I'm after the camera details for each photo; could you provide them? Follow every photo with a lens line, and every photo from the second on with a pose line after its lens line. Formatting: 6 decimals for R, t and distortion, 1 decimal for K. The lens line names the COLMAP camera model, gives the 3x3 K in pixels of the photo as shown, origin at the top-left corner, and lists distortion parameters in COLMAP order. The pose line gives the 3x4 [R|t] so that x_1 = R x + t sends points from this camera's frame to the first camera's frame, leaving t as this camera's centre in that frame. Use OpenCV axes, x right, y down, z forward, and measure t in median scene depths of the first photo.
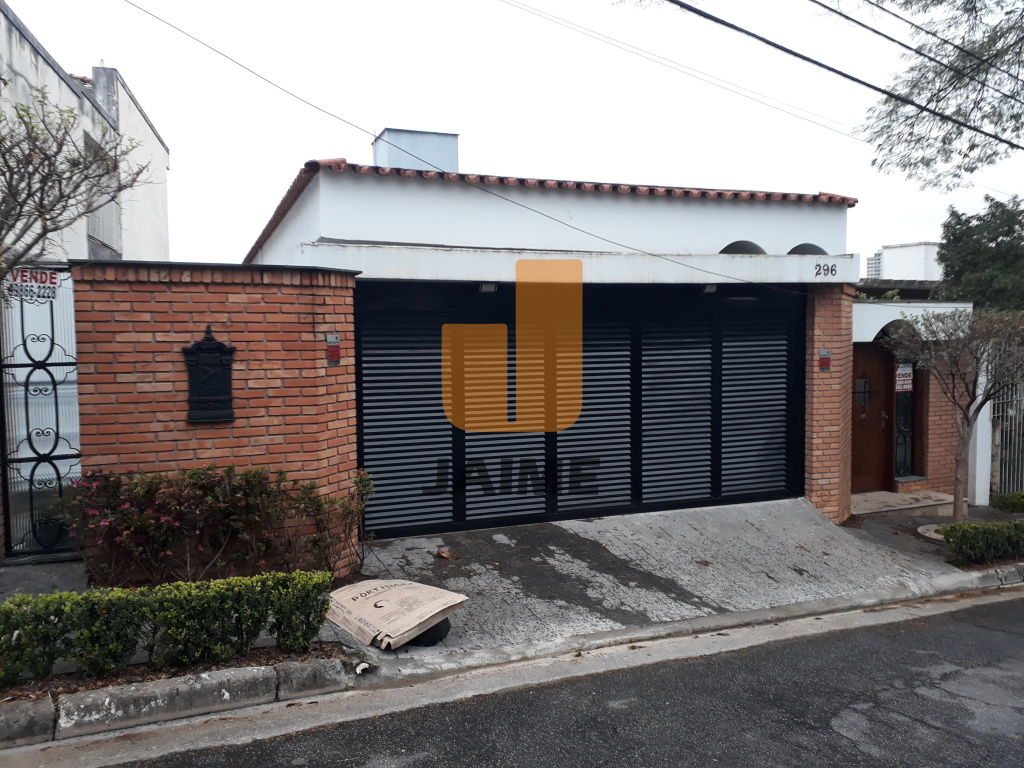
lens RADIAL K [[801.0, 0, 512.0], [0, 801.0, 384.0], [0, 0, 1]] dist [0.010416, -0.007731]
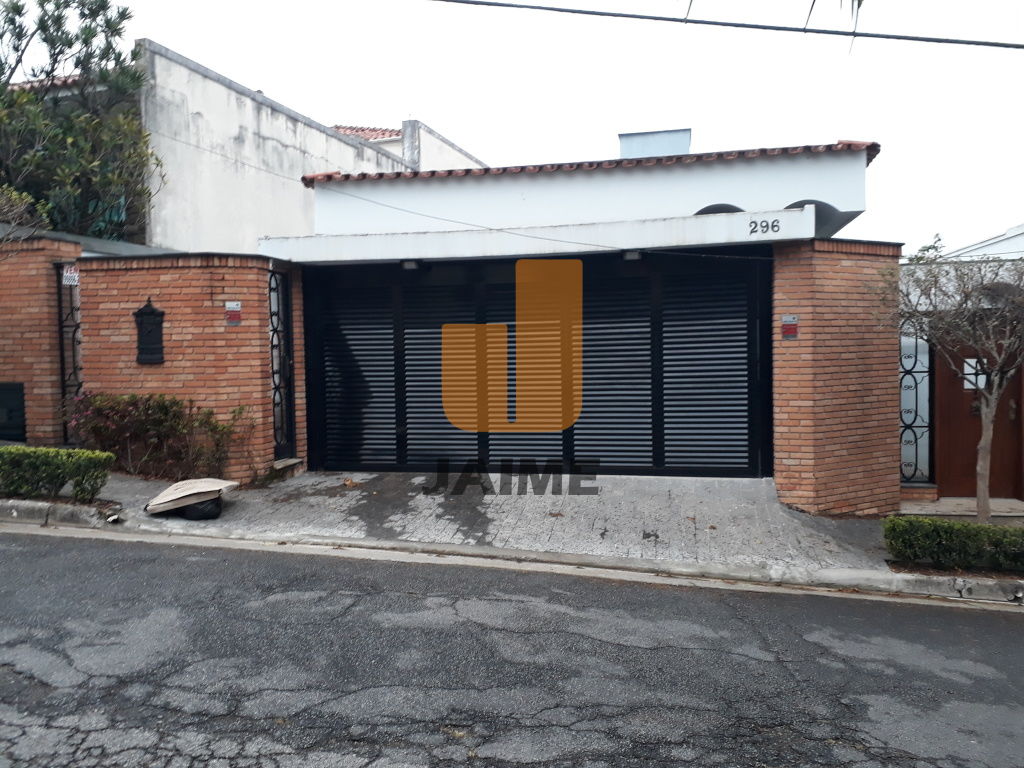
lens RADIAL K [[801.0, 0, 512.0], [0, 801.0, 384.0], [0, 0, 1]] dist [0.010416, -0.007731]
pose [[0.847375, 0.017274, -0.530714, 0.936815], [-0.026744, 0.999591, -0.010165, 0.080804], [0.530321, 0.022807, 0.847490, 0.107197]]
